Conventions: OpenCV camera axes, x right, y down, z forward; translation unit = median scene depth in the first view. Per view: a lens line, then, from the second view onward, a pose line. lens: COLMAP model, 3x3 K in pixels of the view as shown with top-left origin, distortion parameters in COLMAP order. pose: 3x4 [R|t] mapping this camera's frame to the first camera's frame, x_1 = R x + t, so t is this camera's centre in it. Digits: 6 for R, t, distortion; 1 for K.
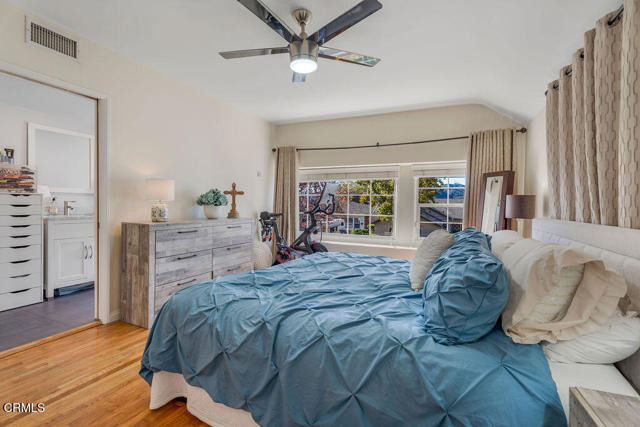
lens RADIAL K [[295.2, 0, 322.0], [0, 295.2, 210.2], [0, 0, 1]] dist [0.004719, 0.000491]
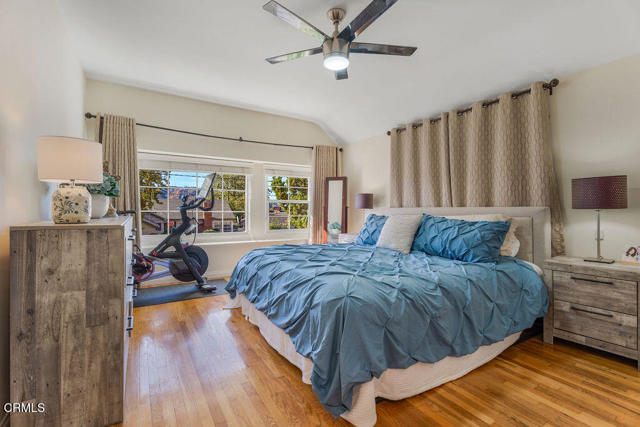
lens RADIAL K [[295.2, 0, 322.8], [0, 295.2, 211.2], [0, 0, 1]] dist [0.004719, 0.000491]
pose [[0.544398, -0.018362, 0.838626, -0.502876], [0.017949, 0.999786, 0.010240, 0.013427], [-0.838635, 0.009478, 0.544611, 0.240189]]
